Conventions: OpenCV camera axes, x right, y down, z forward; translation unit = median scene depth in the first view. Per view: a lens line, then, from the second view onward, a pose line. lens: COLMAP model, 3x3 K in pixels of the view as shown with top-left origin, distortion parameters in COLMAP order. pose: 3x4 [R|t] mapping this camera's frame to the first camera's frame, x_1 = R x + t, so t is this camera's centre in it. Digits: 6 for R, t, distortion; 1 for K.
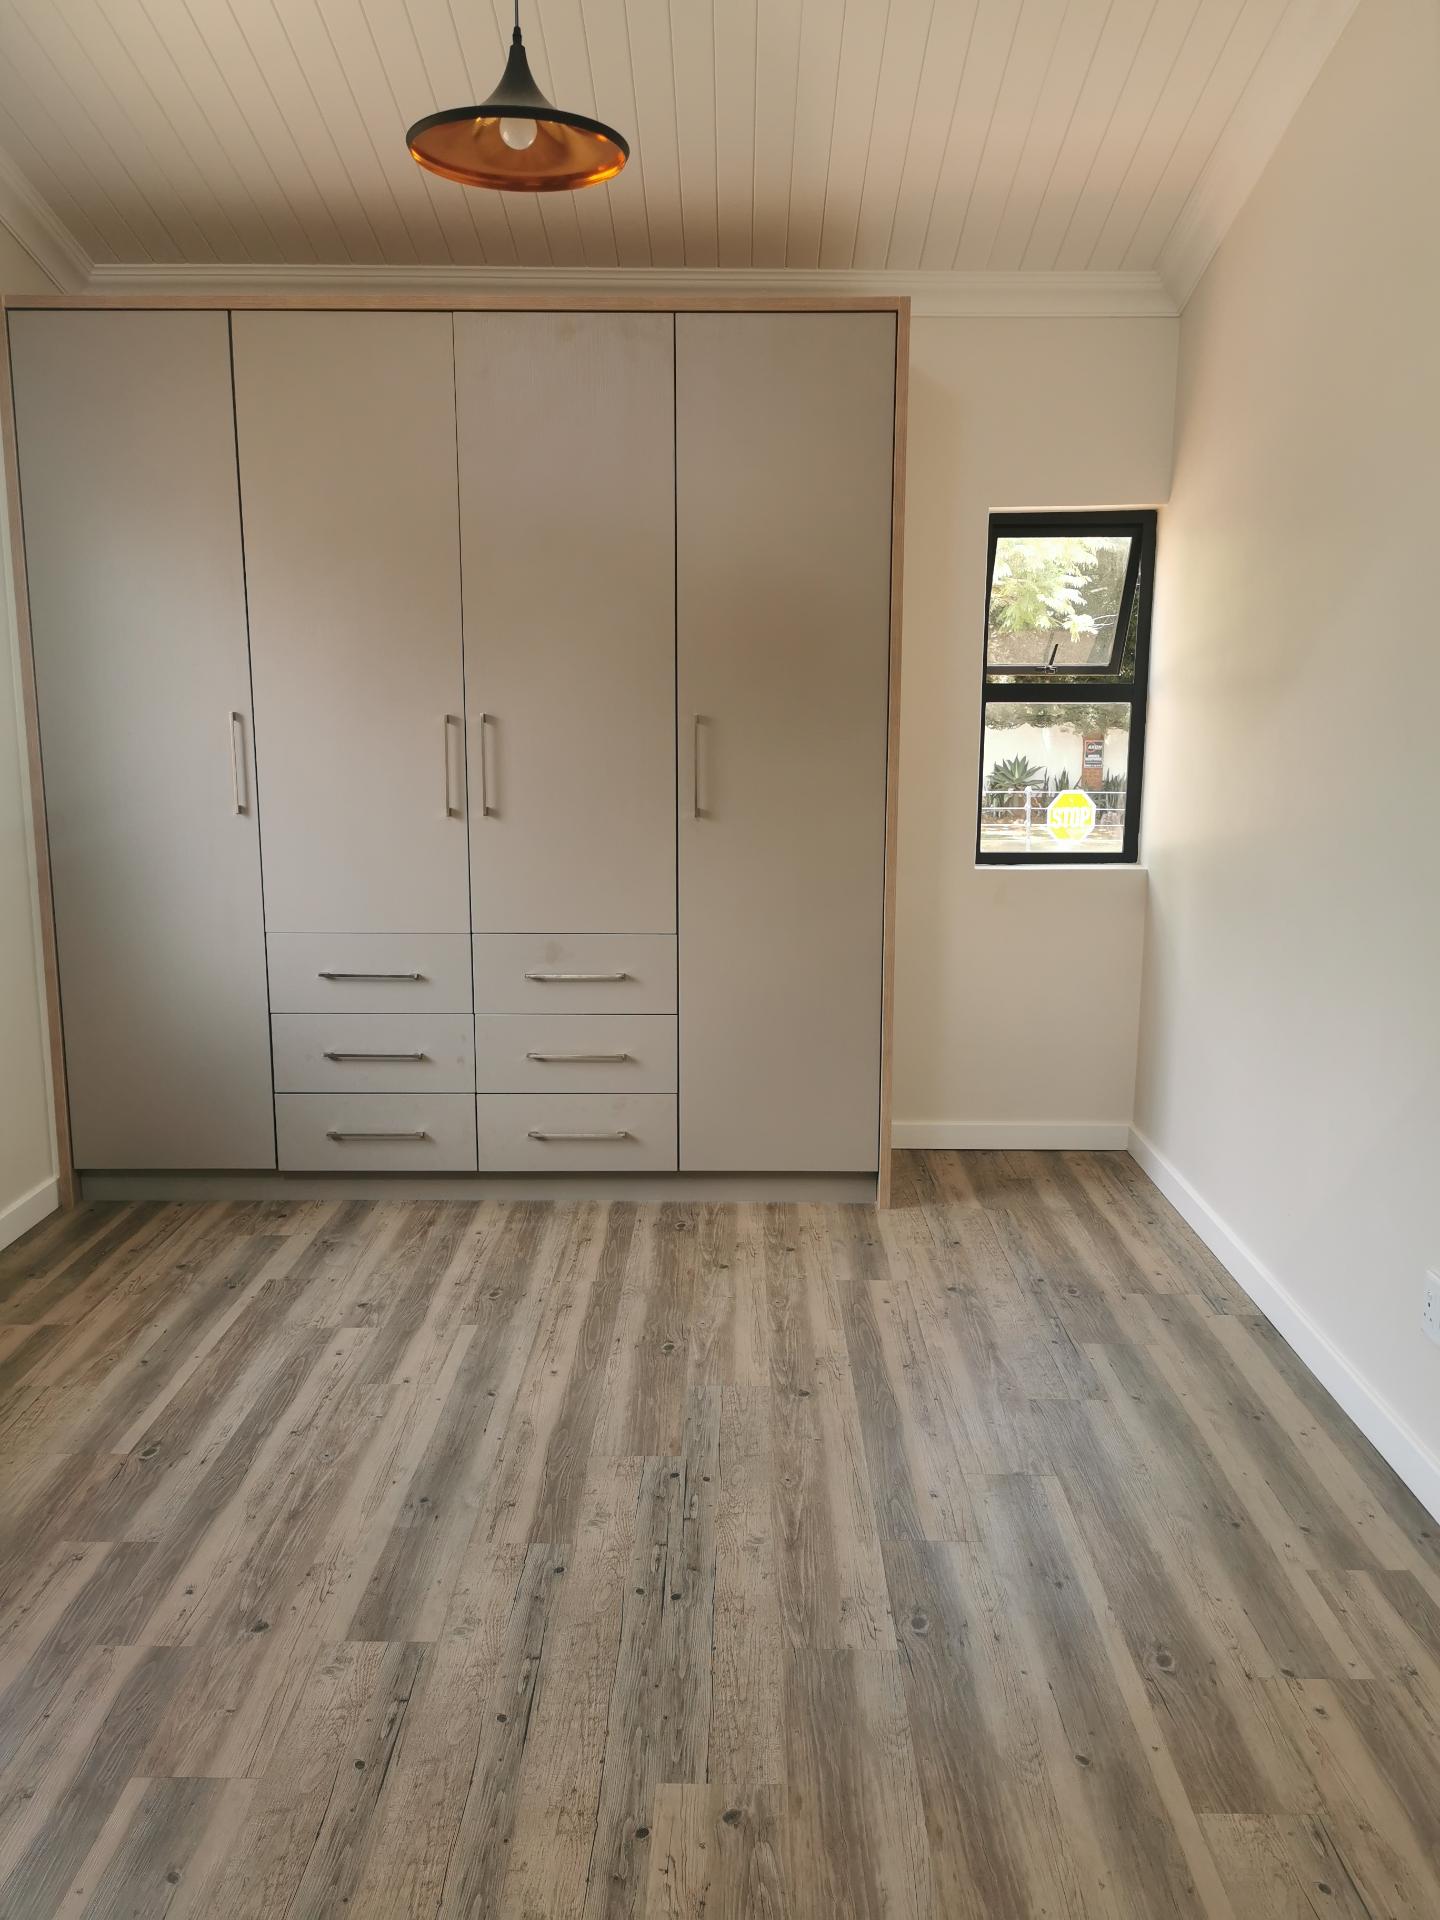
lens RADIAL K [[1488.9, 0, 719.5], [0, 1488.9, 961.1], [0, 0, 1]] dist [0.057025, -0.074573]
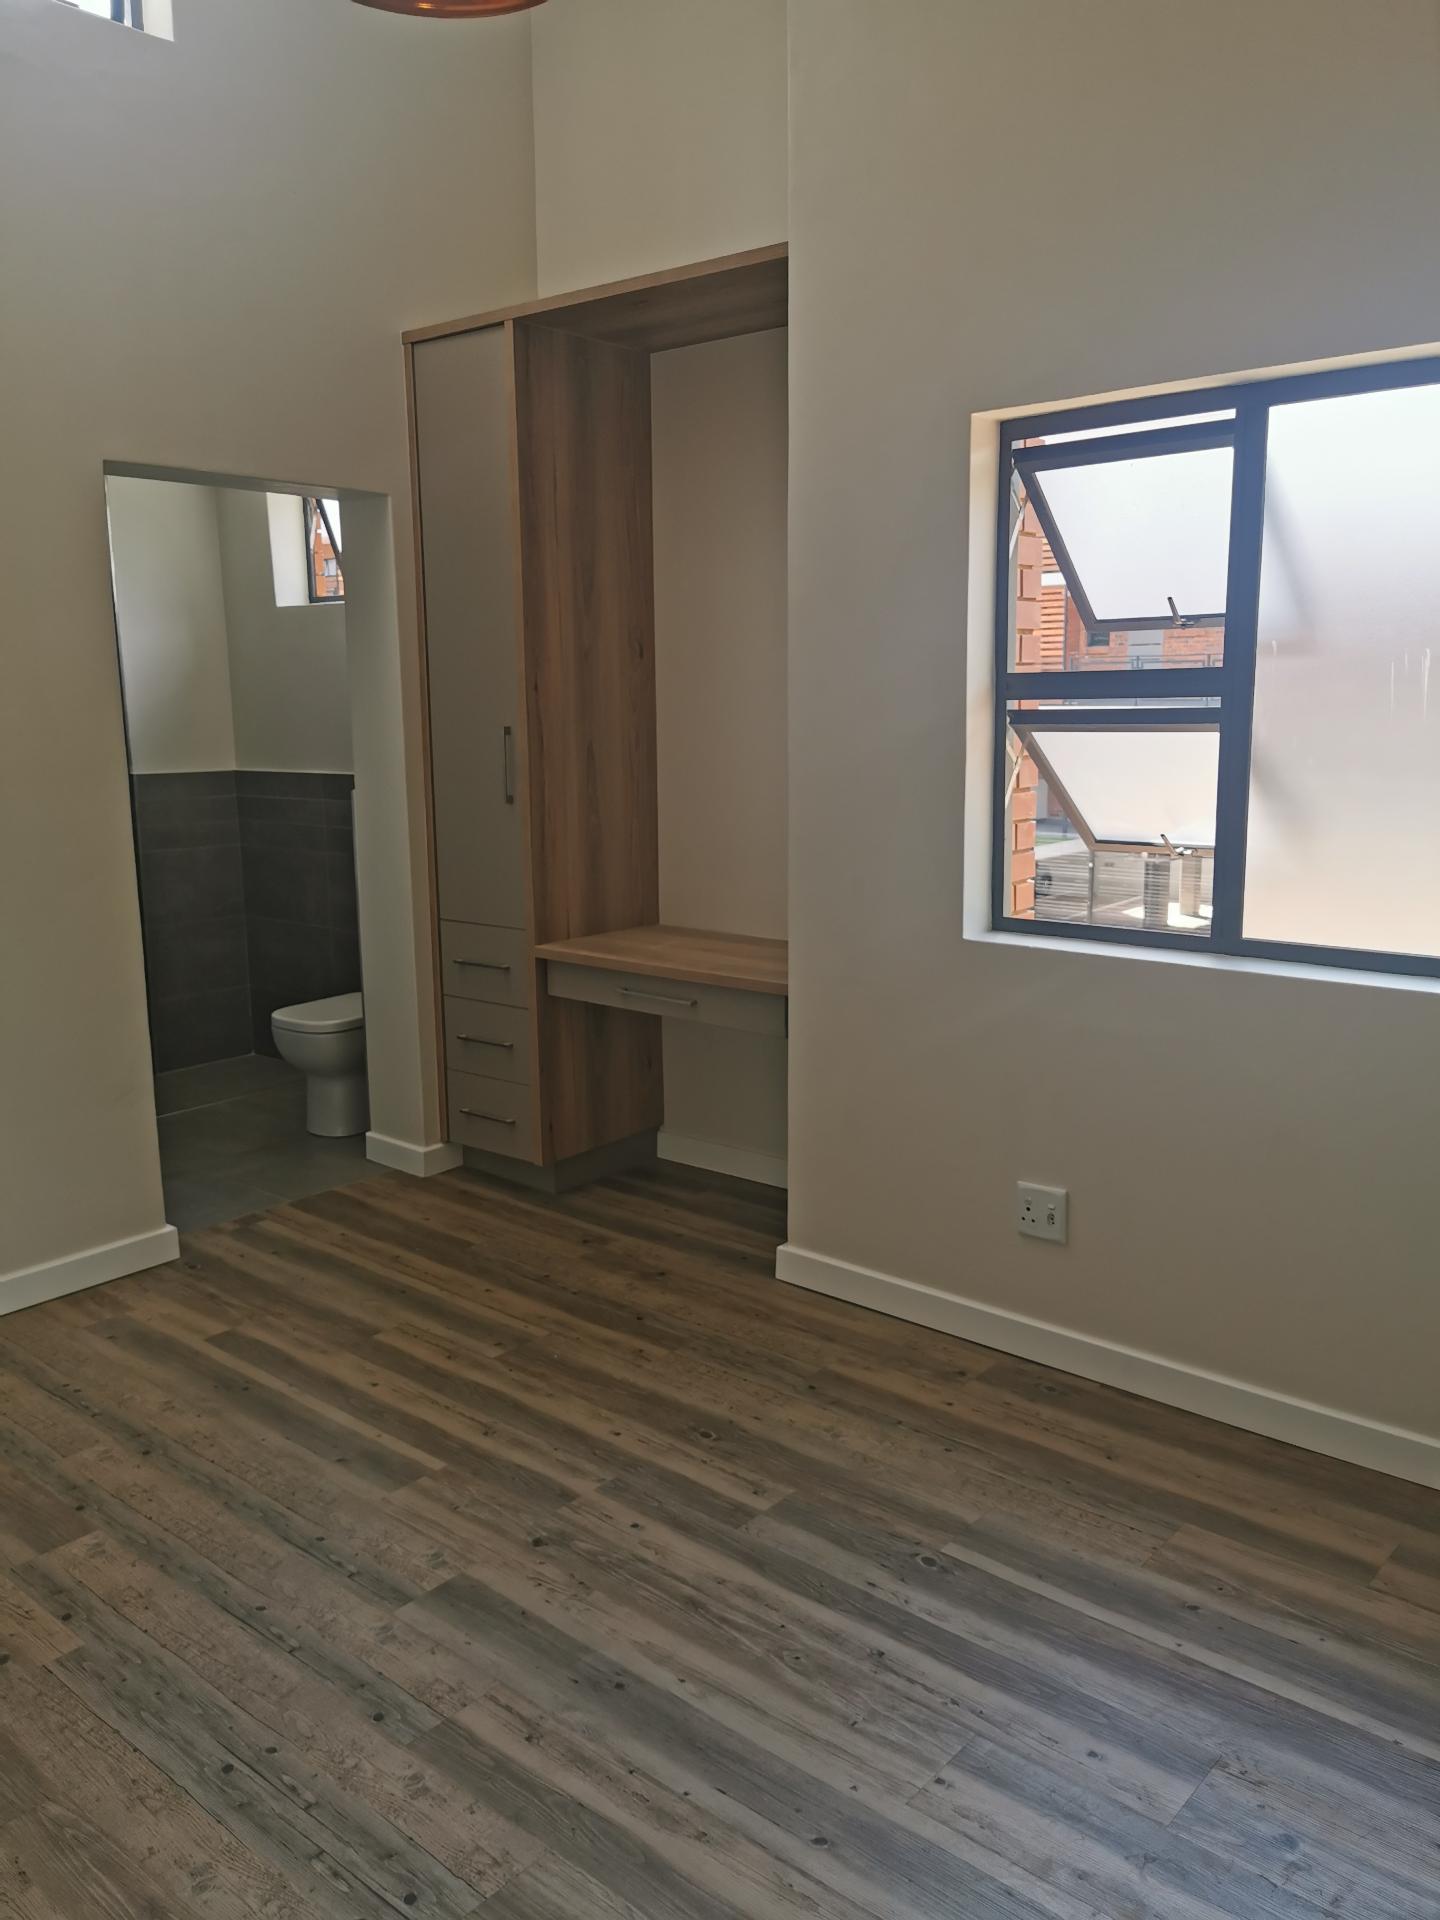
lens RADIAL K [[1488.9, 0, 717.4], [0, 1488.9, 962.0], [0, 0, 1]] dist [0.057025, -0.074573]
pose [[-0.644056, 0.140615, -0.751944, 0.342984], [-0.125832, 0.950098, 0.285448, -0.266152], [0.754559, 0.278463, -0.594222, 1.482675]]
